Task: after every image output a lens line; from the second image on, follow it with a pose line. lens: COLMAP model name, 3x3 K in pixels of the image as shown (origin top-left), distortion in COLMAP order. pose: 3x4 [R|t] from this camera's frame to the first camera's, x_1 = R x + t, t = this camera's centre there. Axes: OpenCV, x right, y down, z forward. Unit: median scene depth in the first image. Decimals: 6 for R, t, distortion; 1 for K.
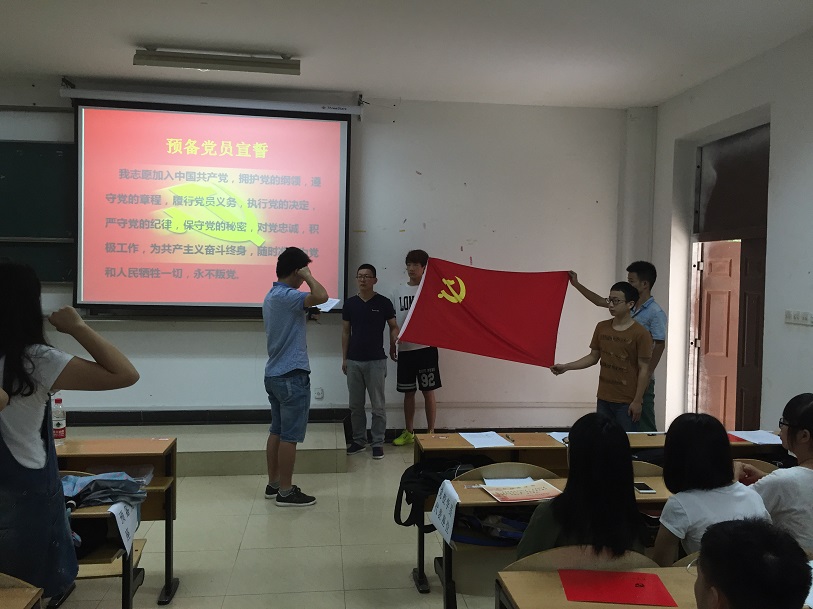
lens RADIAL K [[678.7, 0, 408.9], [0, 678.7, 305.3], [0, 0, 1]] dist [0.003817, -0.034023]
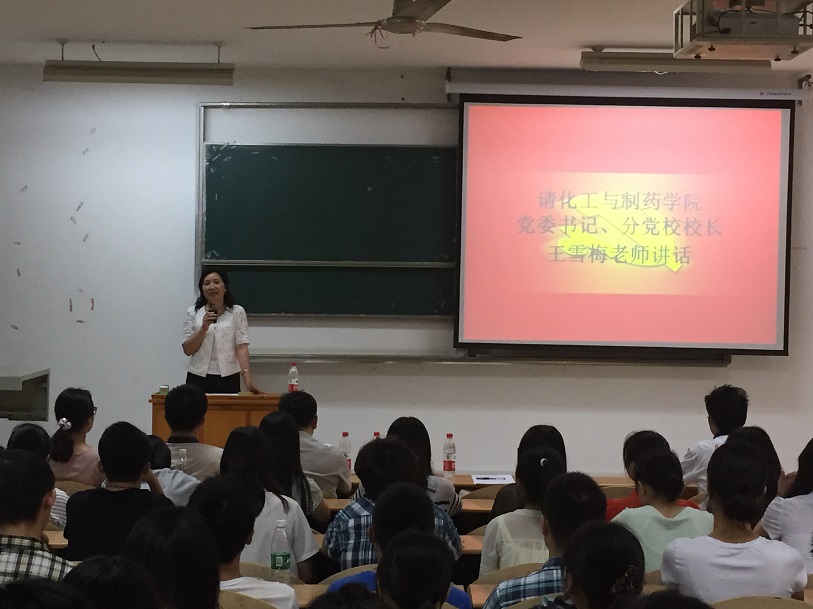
lens RADIAL K [[1333.9, 0, 405.7], [0, 1333.9, 303.1], [0, 0, 1]] dist [-0.068016, 0.000000]
pose [[0.985001, -0.002500, -0.172528, -0.309337], [-0.002338, 0.999610, -0.027835, -0.005922], [0.172531, 0.027821, 0.984611, -0.663992]]
